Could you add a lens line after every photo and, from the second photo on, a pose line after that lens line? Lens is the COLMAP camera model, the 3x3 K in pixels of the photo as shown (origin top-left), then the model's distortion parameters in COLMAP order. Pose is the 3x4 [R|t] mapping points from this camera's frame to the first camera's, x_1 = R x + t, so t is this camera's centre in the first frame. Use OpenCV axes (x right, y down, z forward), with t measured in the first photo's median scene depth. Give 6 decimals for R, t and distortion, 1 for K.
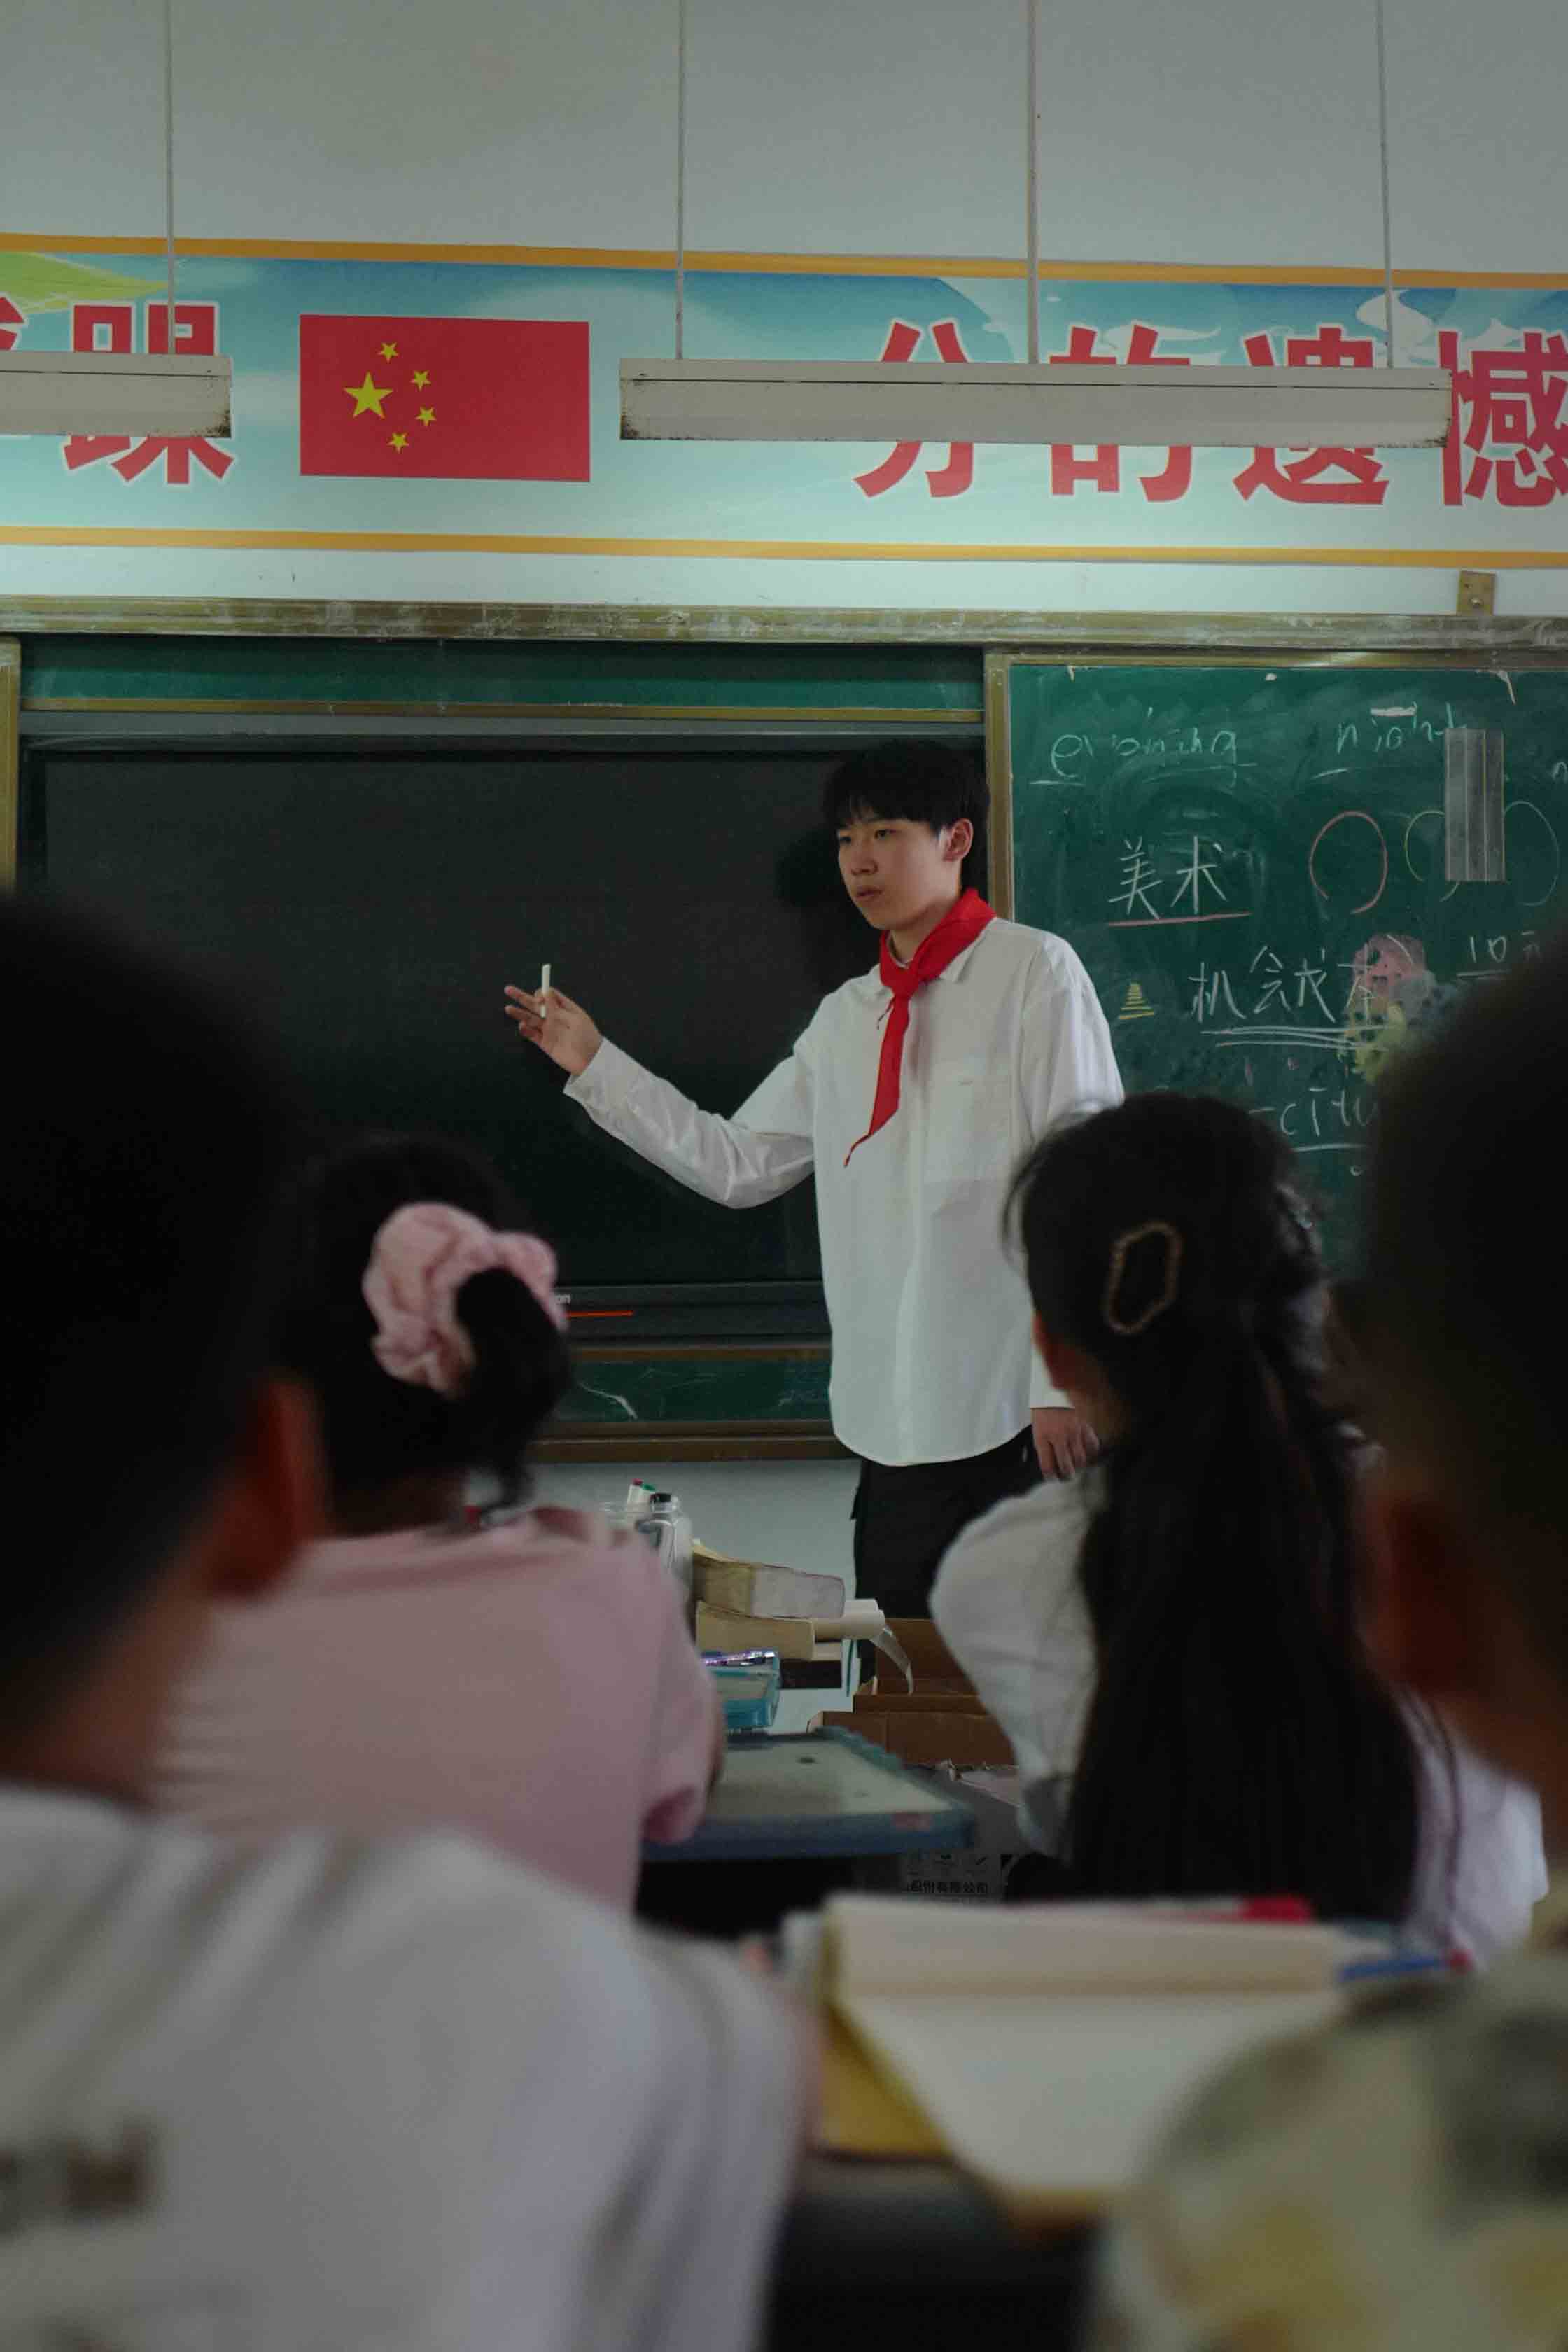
lens RADIAL K [[2108.5, 0, 784.0], [0, 2108.5, 1176.0], [0, 0, 1]] dist [0.059354, -0.096386]
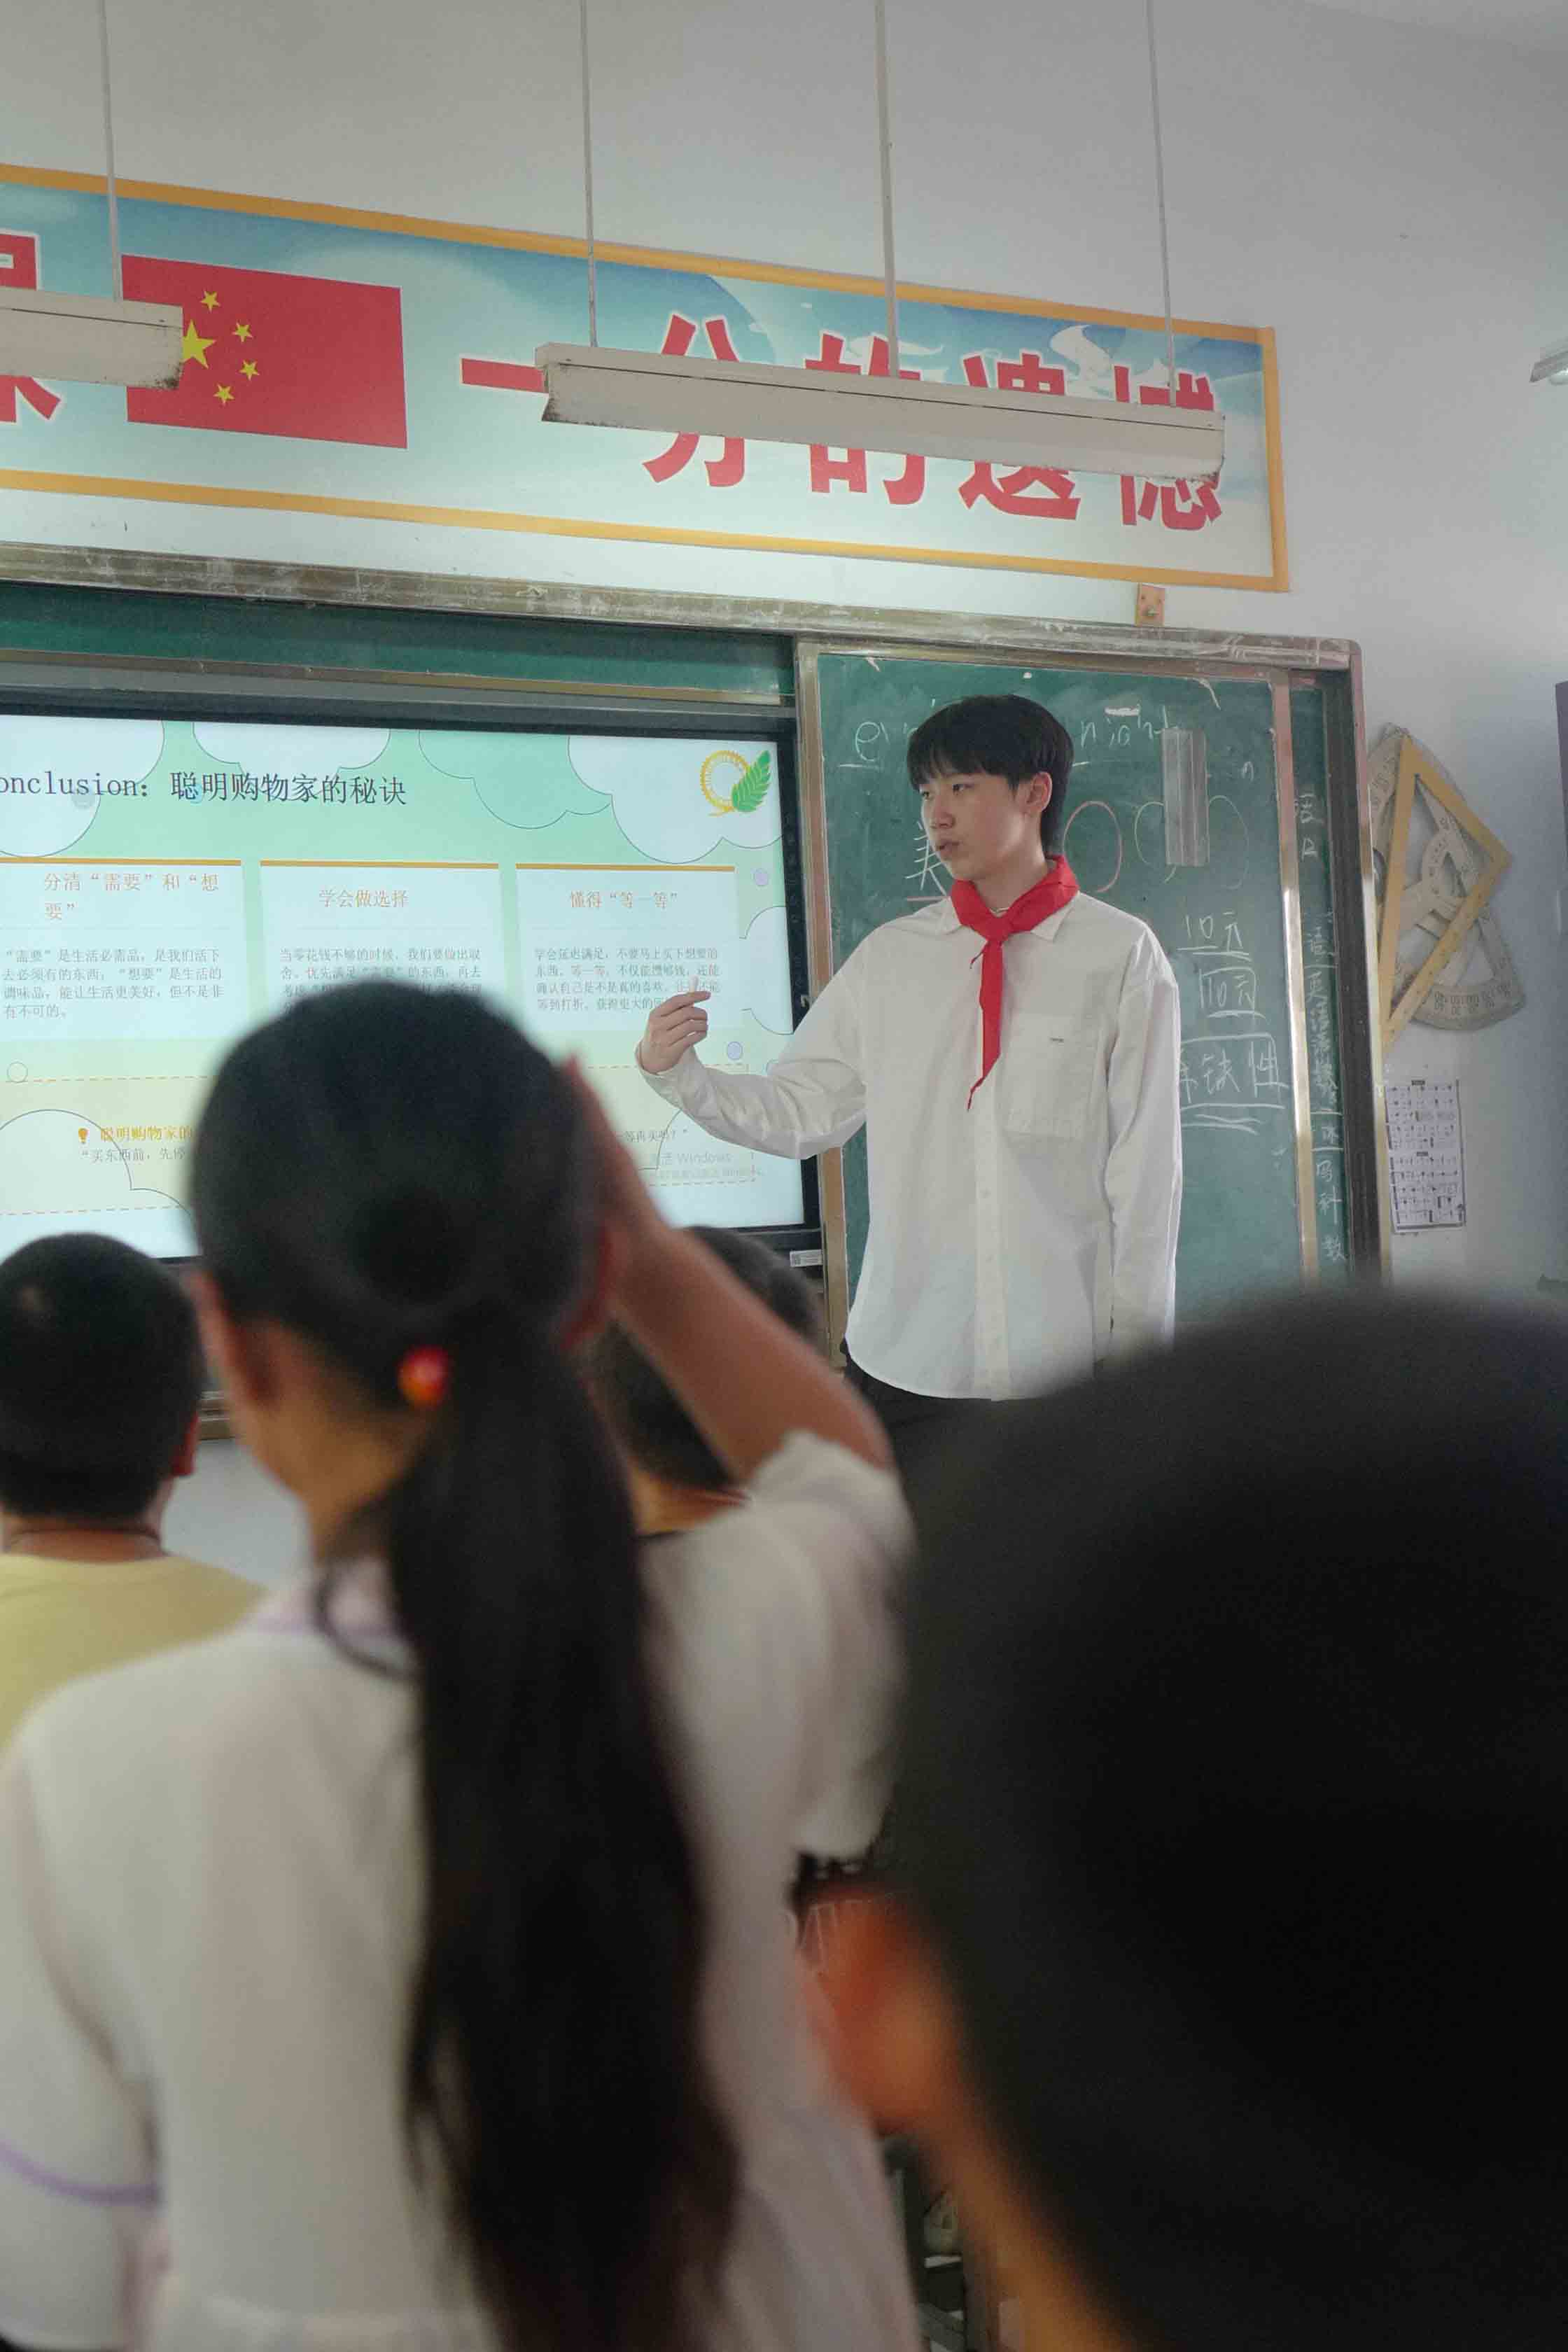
lens RADIAL K [[2108.5, 0, 784.0], [0, 2108.5, 1176.0], [0, 0, 1]] dist [0.059354, -0.096386]
pose [[0.957581, -0.023270, 0.287223, -0.205610], [0.018801, 0.999656, 0.018308, 0.001193], [-0.287550, -0.012131, 0.957689, -0.015728]]
